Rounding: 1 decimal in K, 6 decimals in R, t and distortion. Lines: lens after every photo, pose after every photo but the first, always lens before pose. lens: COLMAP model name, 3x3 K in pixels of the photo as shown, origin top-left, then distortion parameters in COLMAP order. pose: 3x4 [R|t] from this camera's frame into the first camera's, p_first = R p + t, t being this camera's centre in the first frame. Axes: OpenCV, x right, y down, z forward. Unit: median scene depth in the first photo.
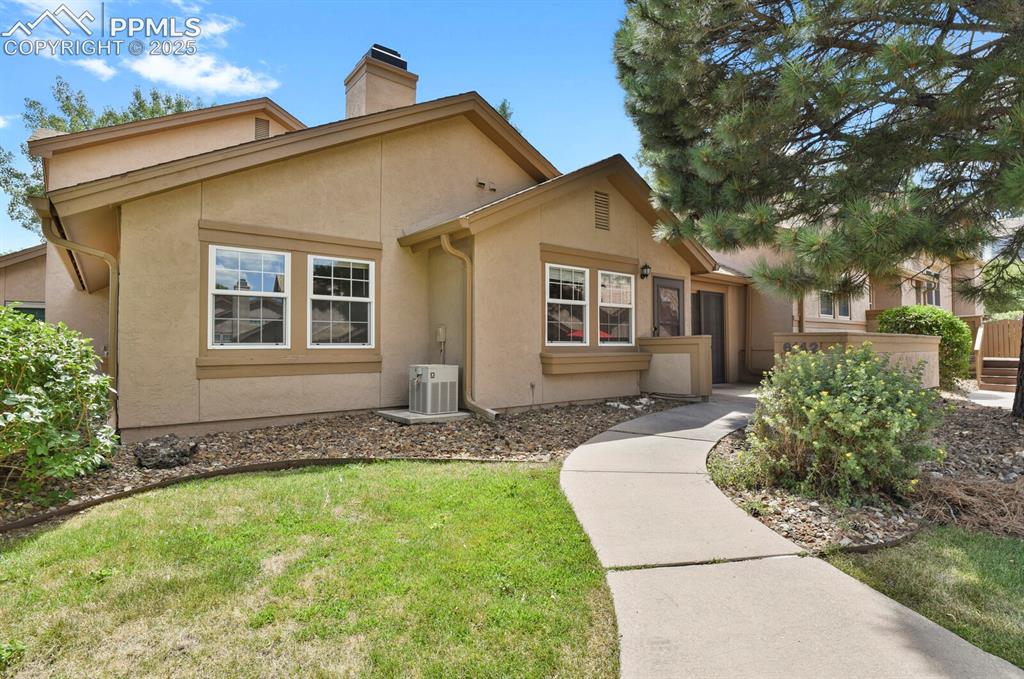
lens RADIAL K [[484.4, 0, 524.8], [0, 484.4, 327.7], [0, 0, 1]] dist [-0.023781, -0.000167]
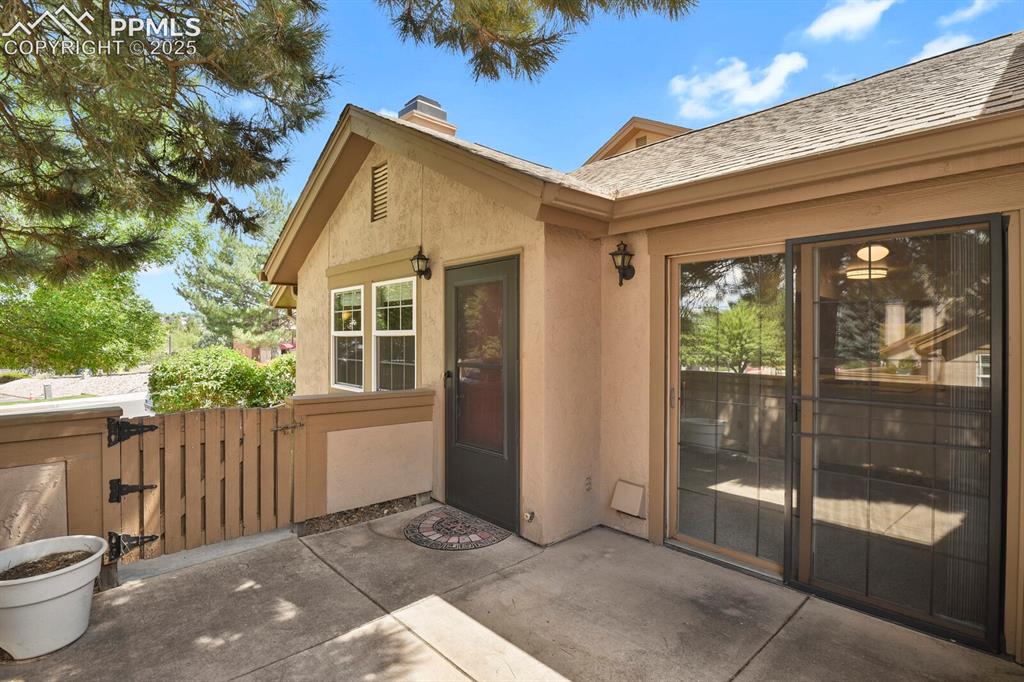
lens RADIAL K [[502.2, 0, 520.2], [0, 502.2, 339.2], [0, 0, 1]] dist [-0.010524, -0.011294]
pose [[0.094501, -0.002304, -0.995522, 0.976621], [0.022287, 0.999752, -0.000198, -0.039536], [0.995275, -0.022169, 0.094529, 1.273166]]
